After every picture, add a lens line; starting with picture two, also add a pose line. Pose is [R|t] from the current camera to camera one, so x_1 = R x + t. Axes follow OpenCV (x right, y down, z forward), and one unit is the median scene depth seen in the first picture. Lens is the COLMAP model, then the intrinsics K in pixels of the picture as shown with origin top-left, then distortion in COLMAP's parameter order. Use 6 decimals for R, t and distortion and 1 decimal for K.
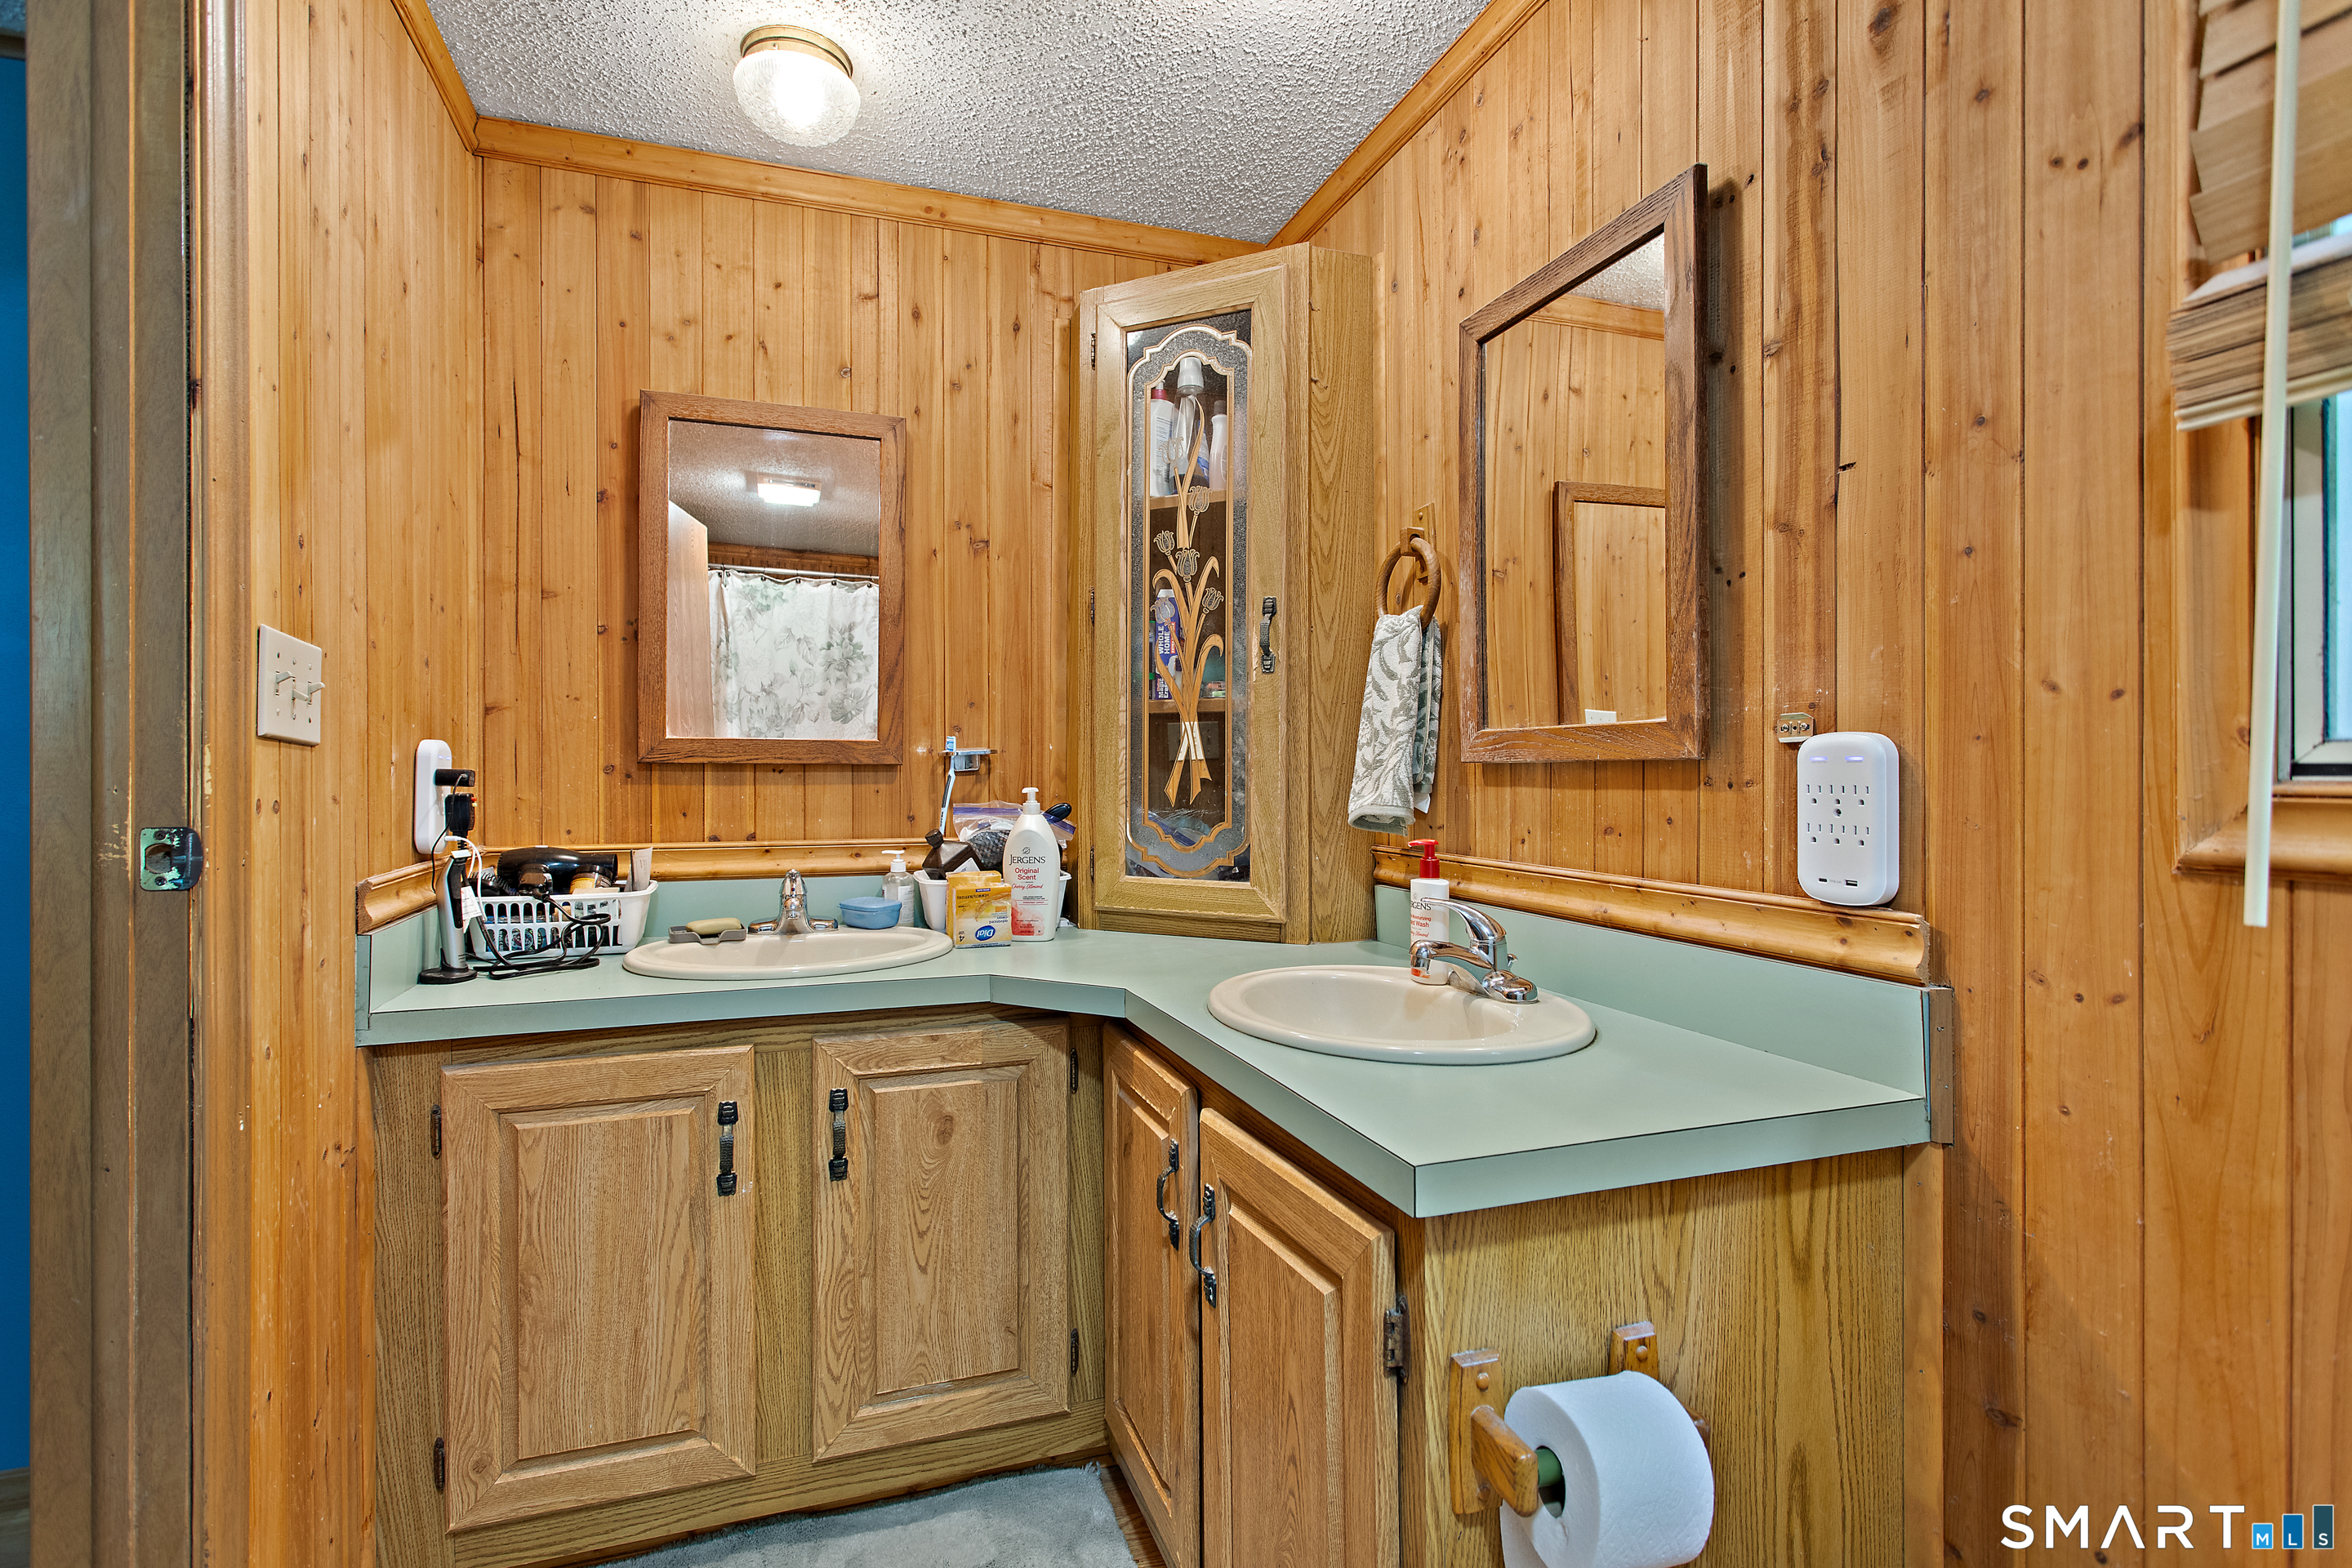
lens RADIAL K [[1100.1, 0, 1166.6], [0, 1100.1, 771.6], [0, 0, 1]] dist [-0.001524, 0.000309]
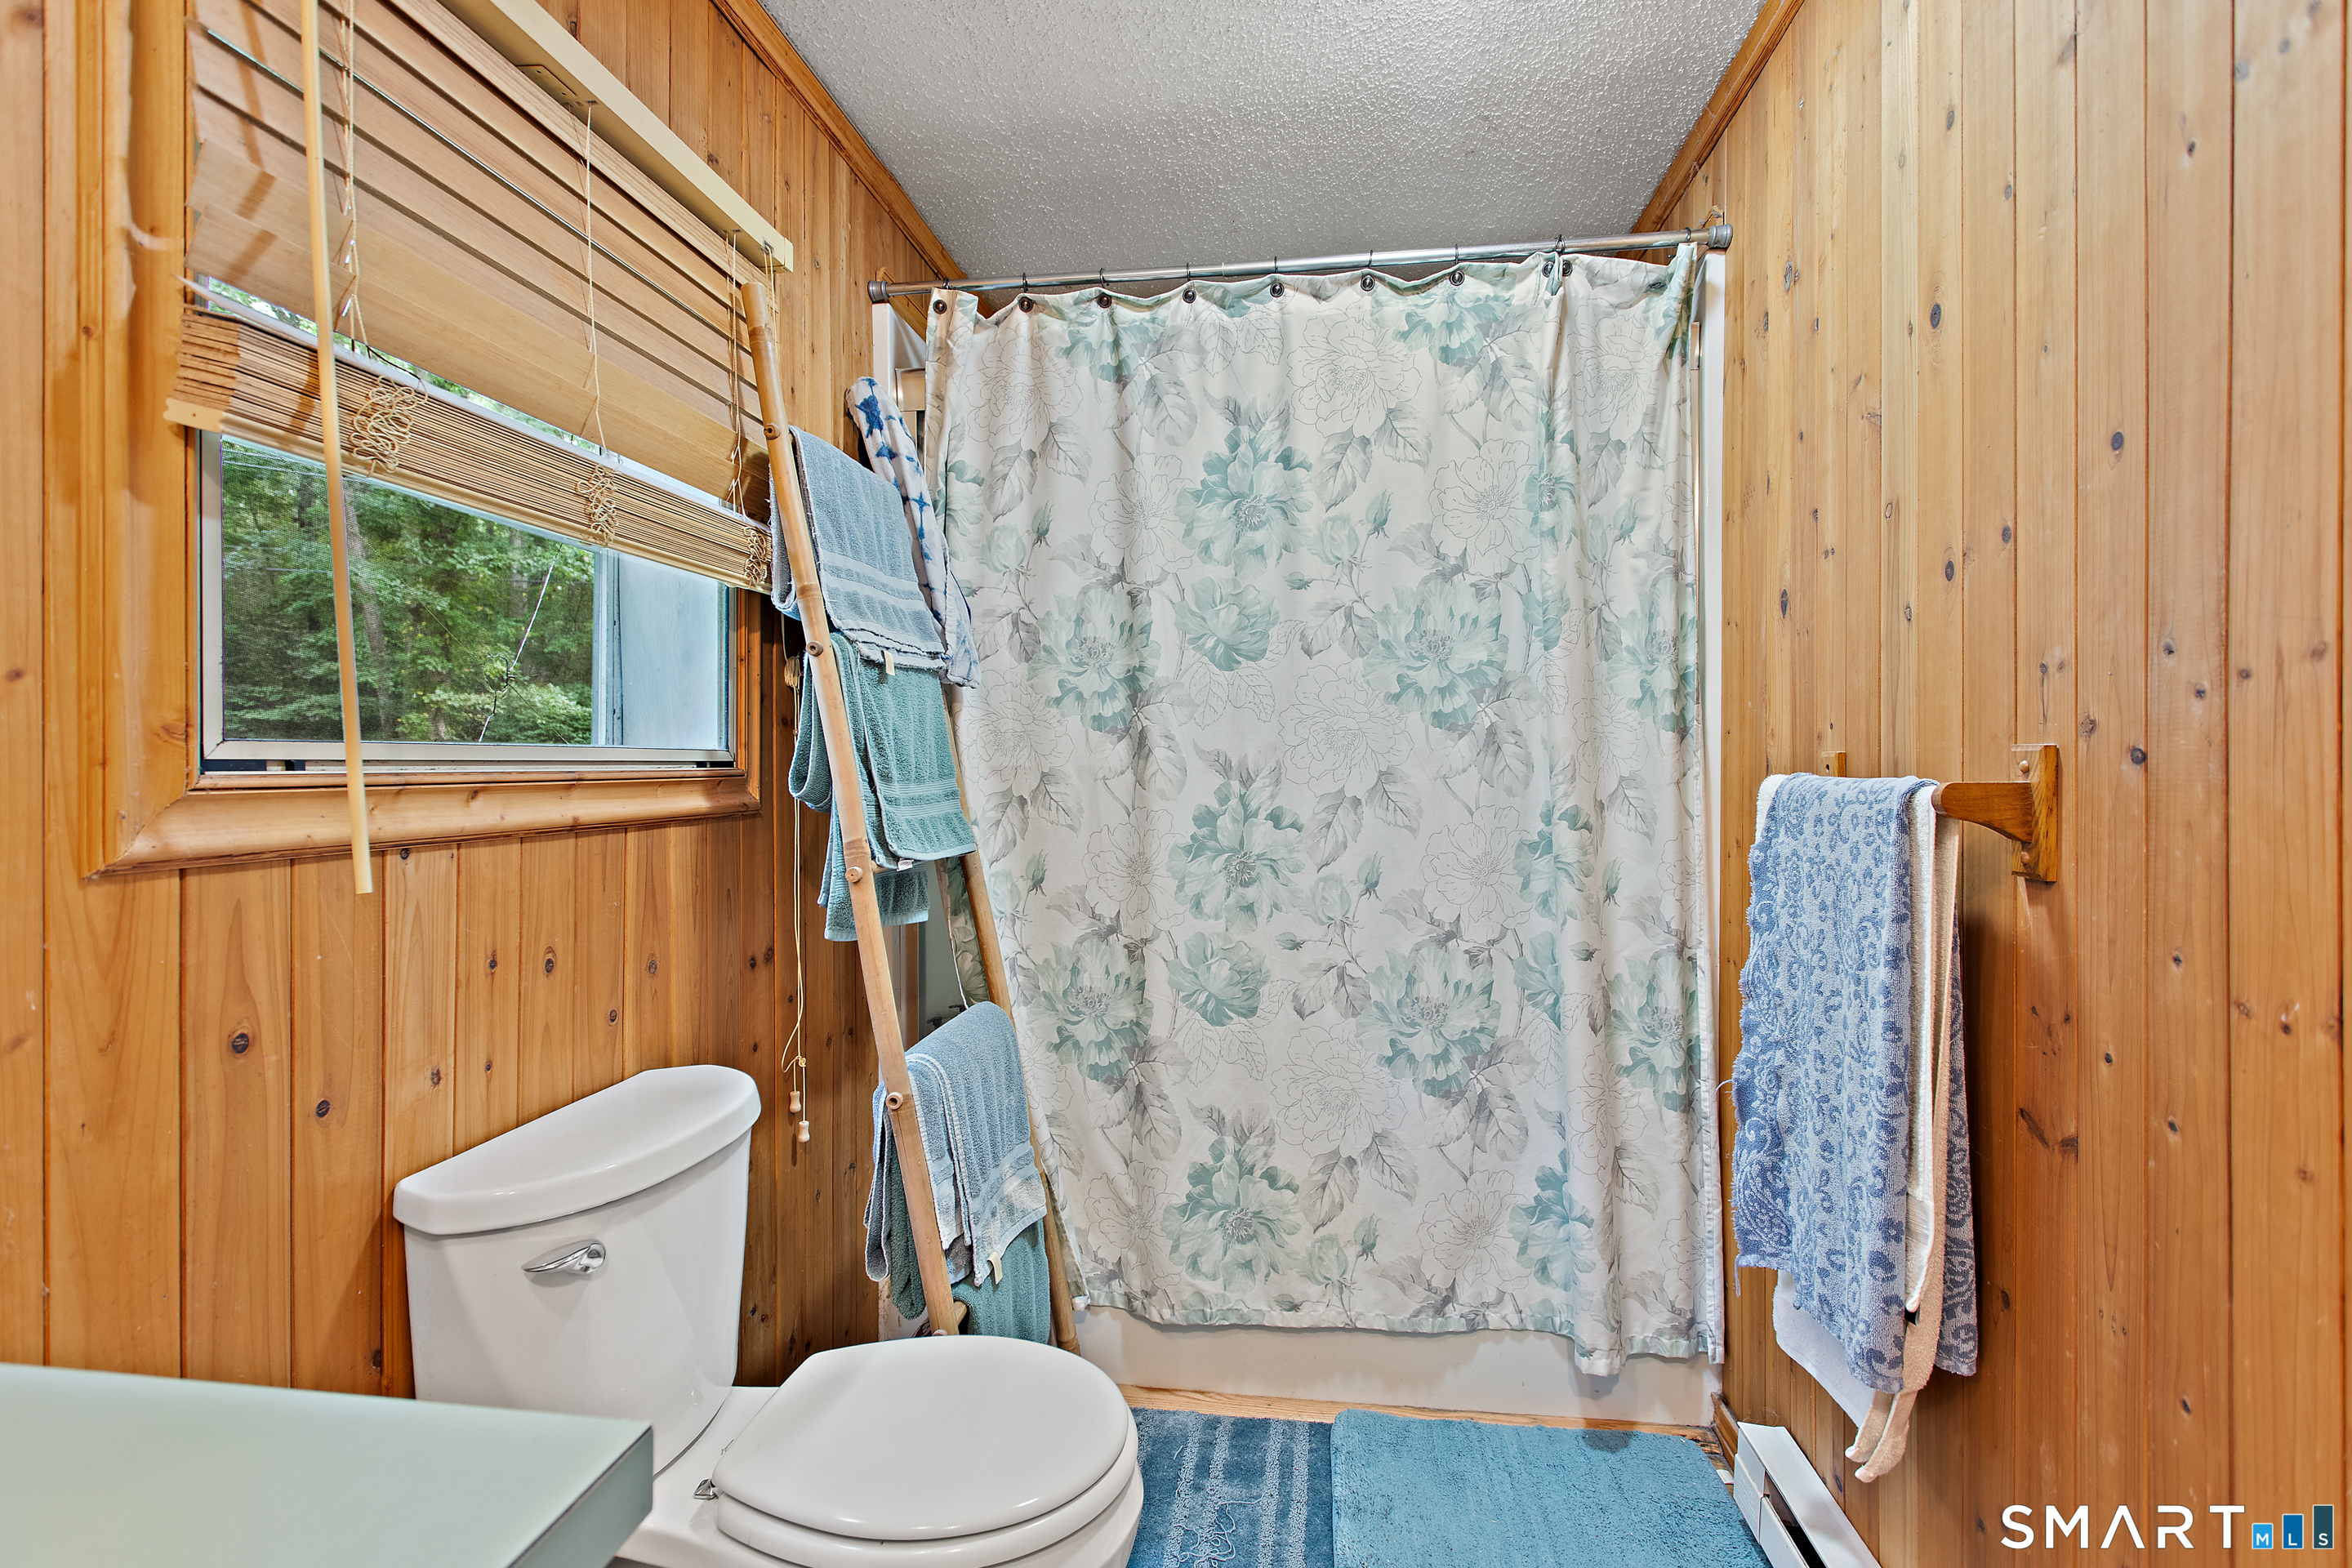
lens RADIAL K [[1100.1, 0, 1177.0], [0, 1100.1, 769.1], [0, 0, 1]] dist [-0.001524, 0.000309]
pose [[-0.892699, 0.000998, 0.450653, -0.305406], [0.005333, 0.999951, 0.008350, -0.001427], [-0.450622, 0.009857, -0.892660, 1.422658]]
